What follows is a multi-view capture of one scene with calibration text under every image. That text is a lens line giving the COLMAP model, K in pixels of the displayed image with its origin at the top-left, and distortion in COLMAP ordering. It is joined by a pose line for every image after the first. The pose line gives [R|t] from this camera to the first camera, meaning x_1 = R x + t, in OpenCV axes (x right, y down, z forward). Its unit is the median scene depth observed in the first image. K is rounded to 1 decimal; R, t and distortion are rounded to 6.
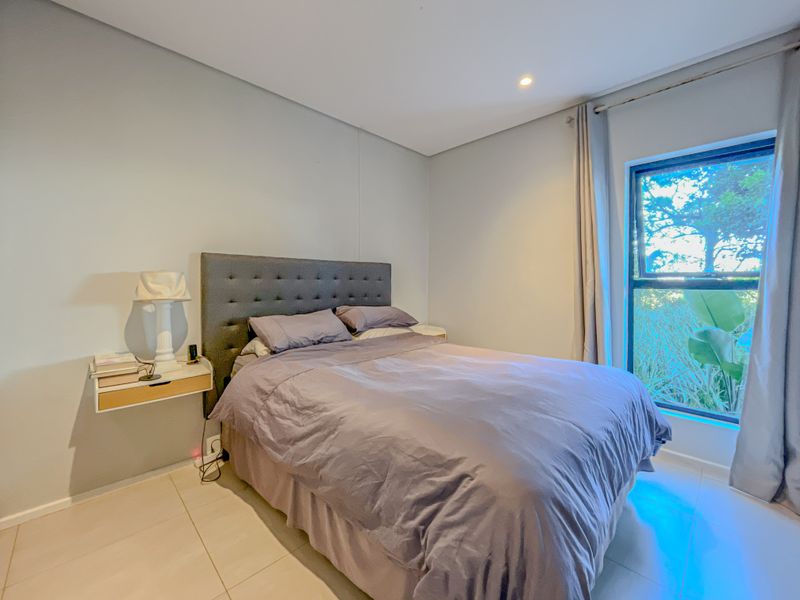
lens RADIAL K [[326.8, 0, 395.7], [0, 326.8, 296.4], [0, 0, 1]] dist [0.000339, -0.000075]
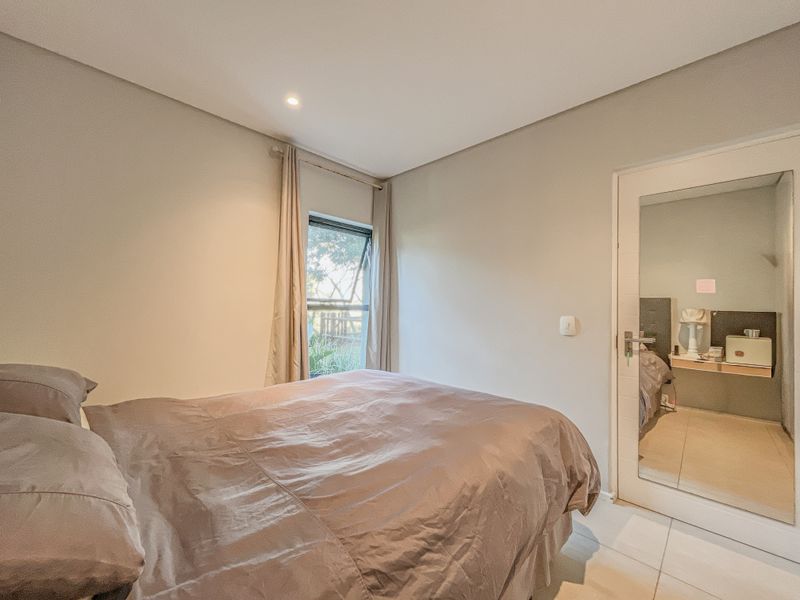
lens RADIAL K [[326.8, 0, 396.3], [0, 326.8, 303.3], [0, 0, 1]] dist [0.000339, -0.000075]
pose [[-0.013638, 0.003884, 0.999899, -0.605354], [0.022337, 0.999744, -0.003578, -0.045663], [-0.999657, 0.022286, -0.013721, 0.749100]]
